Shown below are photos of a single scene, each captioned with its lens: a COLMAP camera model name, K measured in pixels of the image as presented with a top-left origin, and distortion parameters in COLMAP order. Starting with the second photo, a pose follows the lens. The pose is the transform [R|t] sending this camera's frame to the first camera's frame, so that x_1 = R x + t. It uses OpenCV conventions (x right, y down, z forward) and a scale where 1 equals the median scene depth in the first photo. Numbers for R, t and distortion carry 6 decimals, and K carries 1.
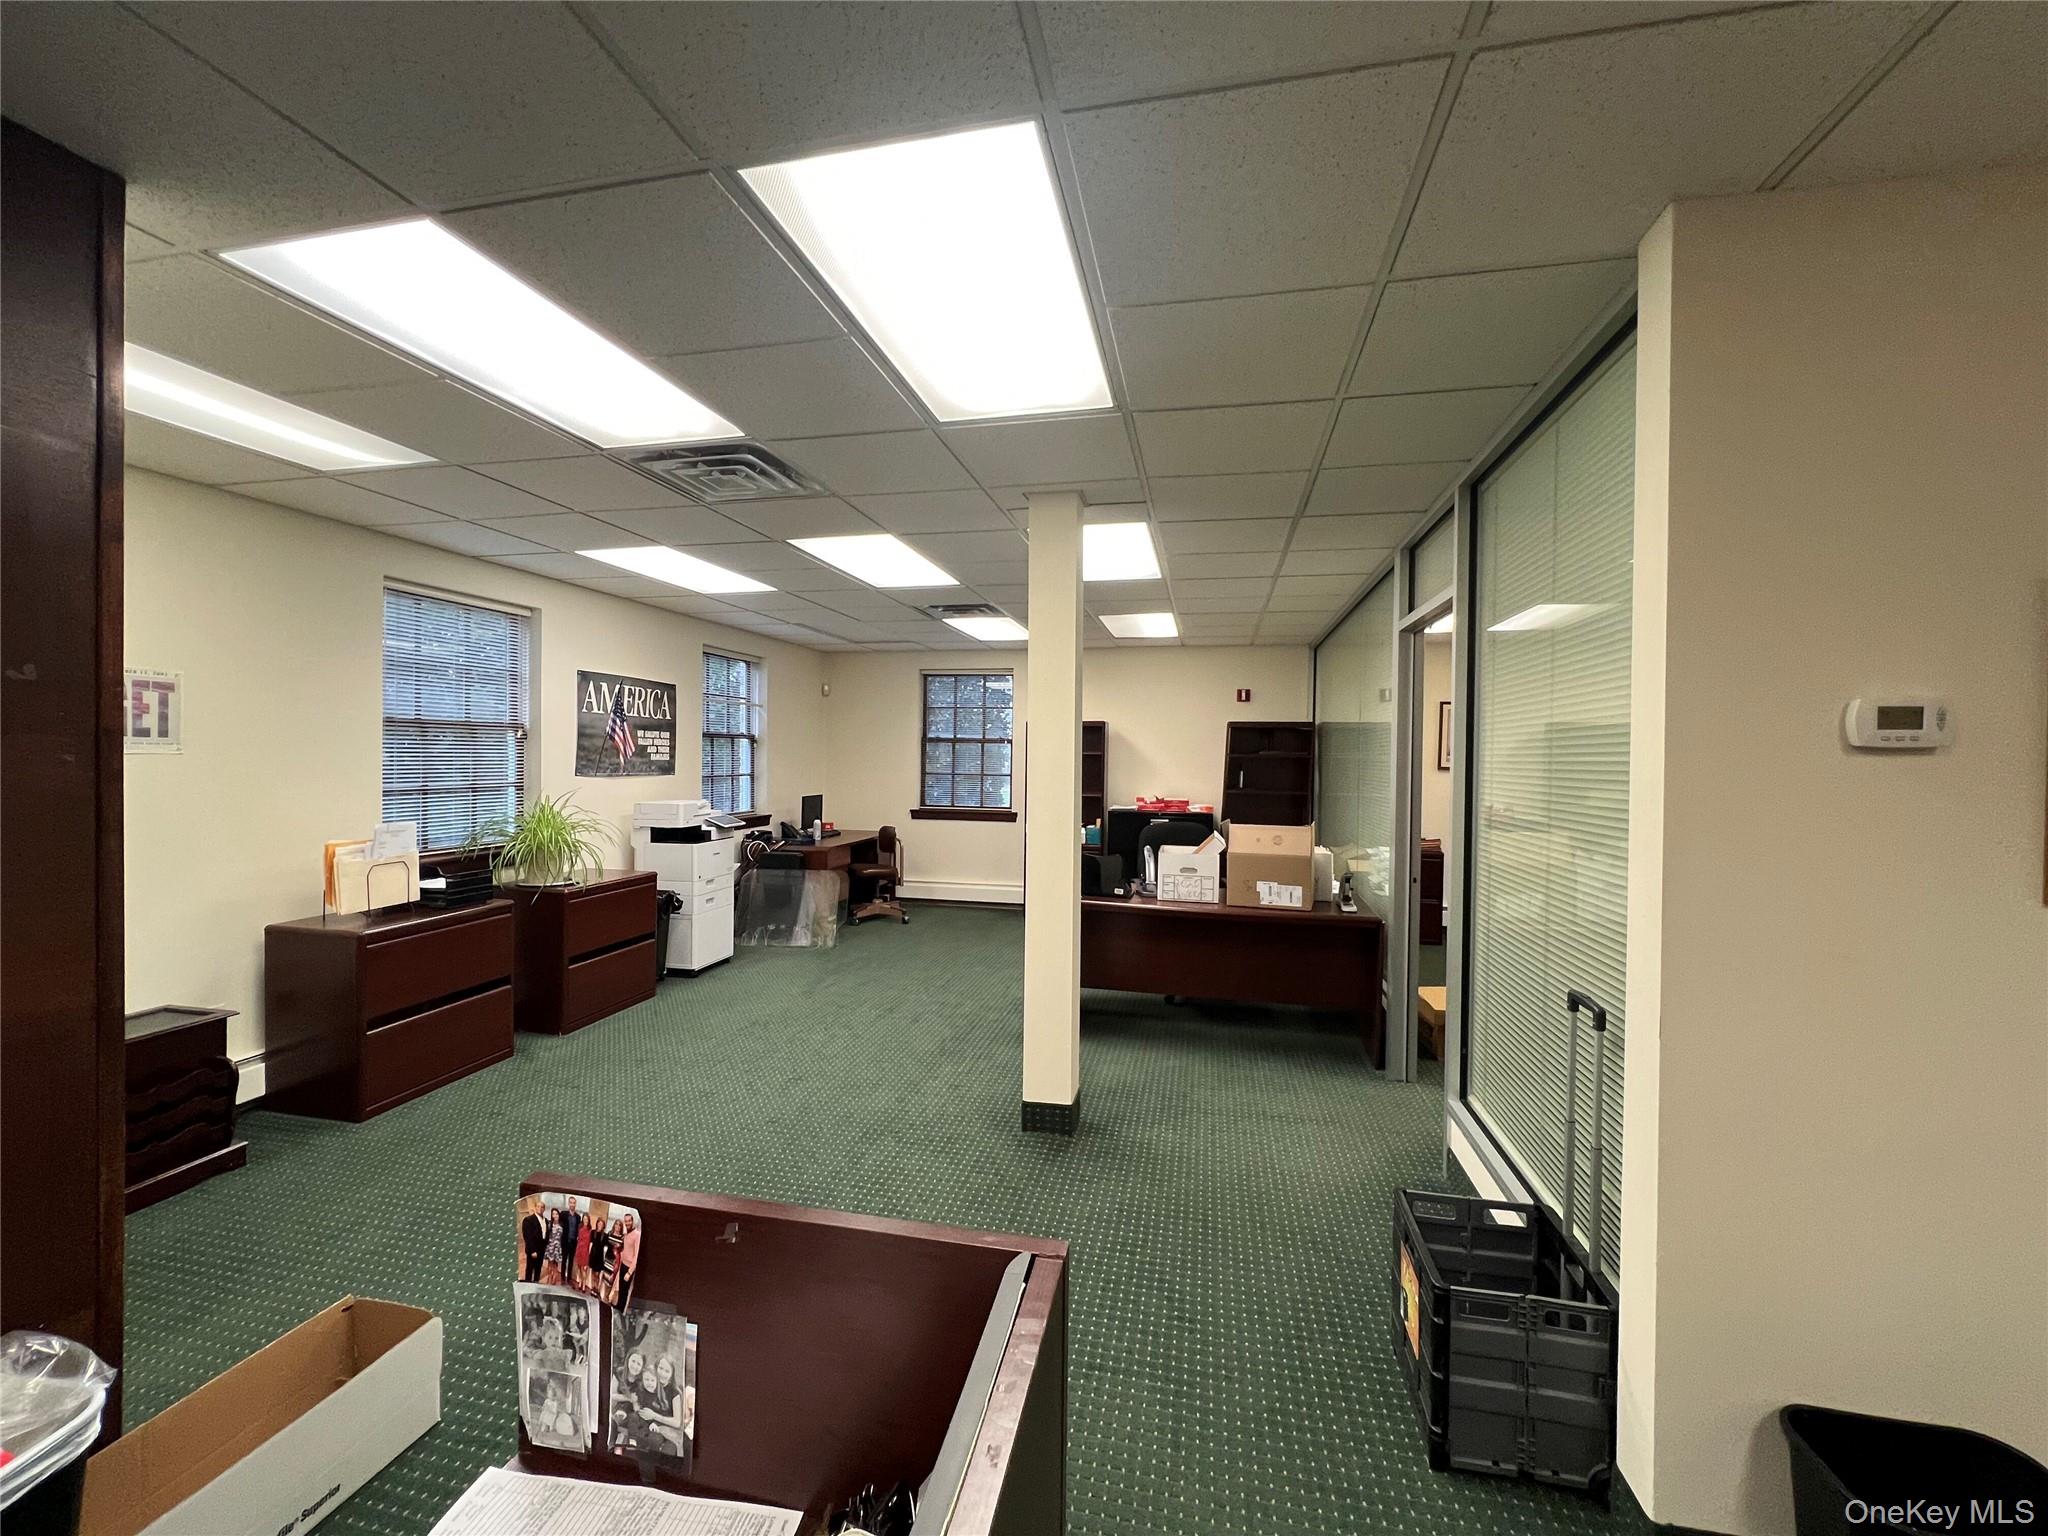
lens RADIAL K [[833.2, 0, 1024.8], [0, 833.2, 764.2], [0, 0, 1]] dist [0.000905, 0.000004]
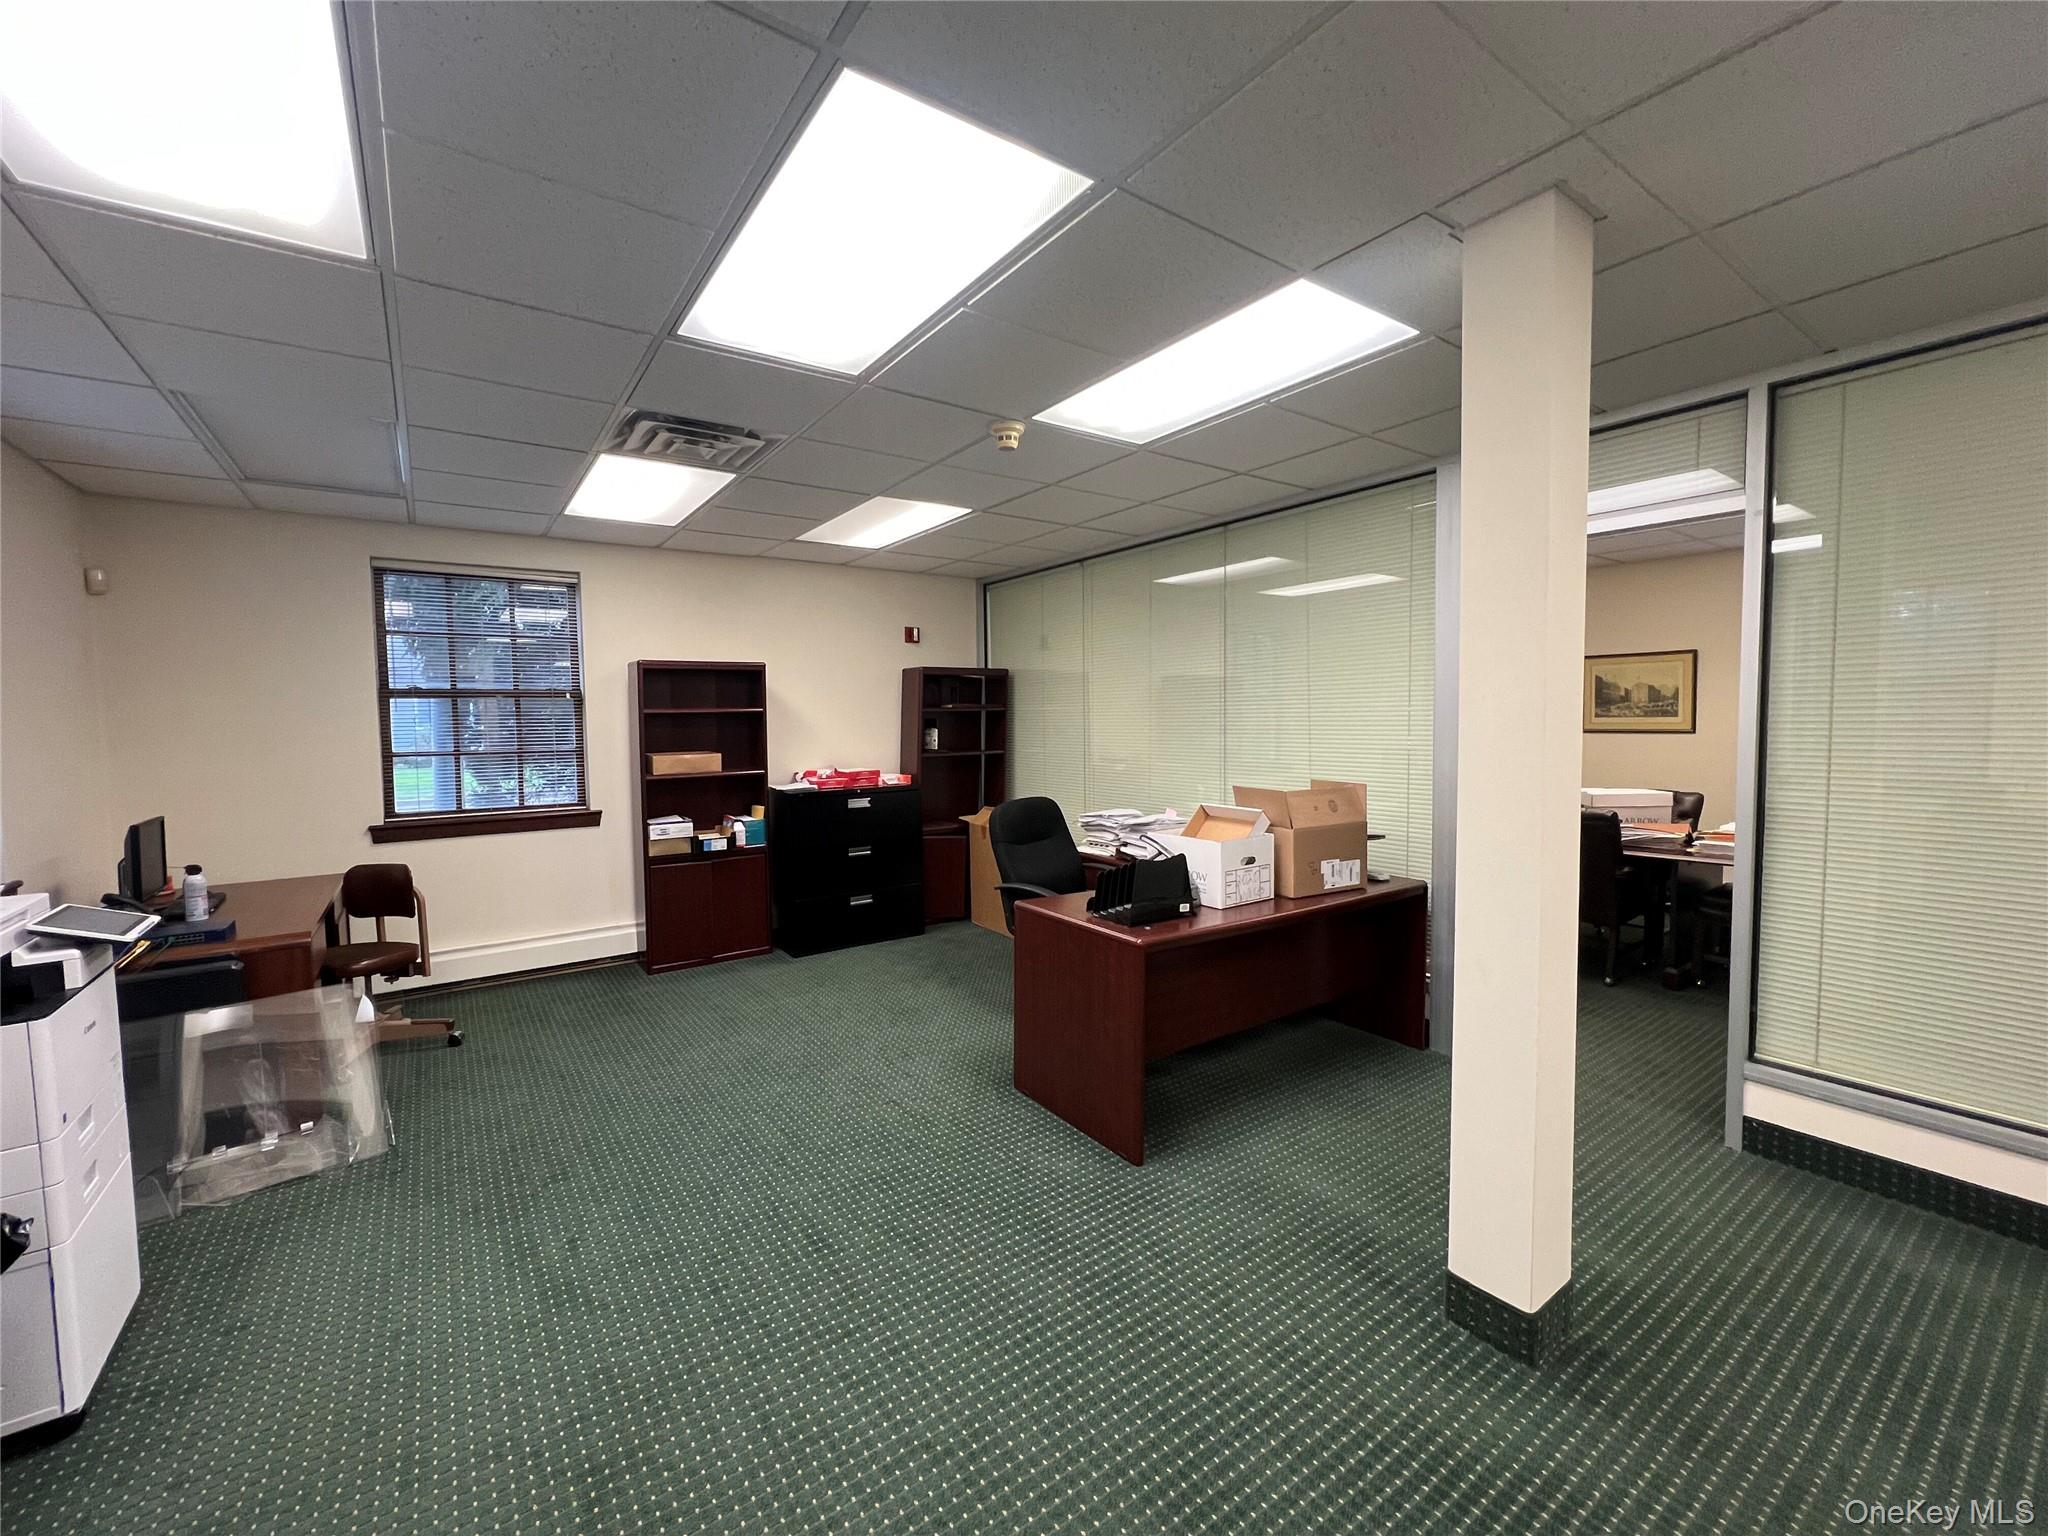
lens RADIAL K [[833.2, 0, 1023.7], [0, 833.2, 765.5], [0, 0, 1]] dist [0.000905, 0.000004]
pose [[0.671898, -0.065759, 0.737719, -0.272759], [0.030670, 0.997667, 0.060997, -0.003161], [-0.740008, -0.018358, 0.672347, 0.387555]]
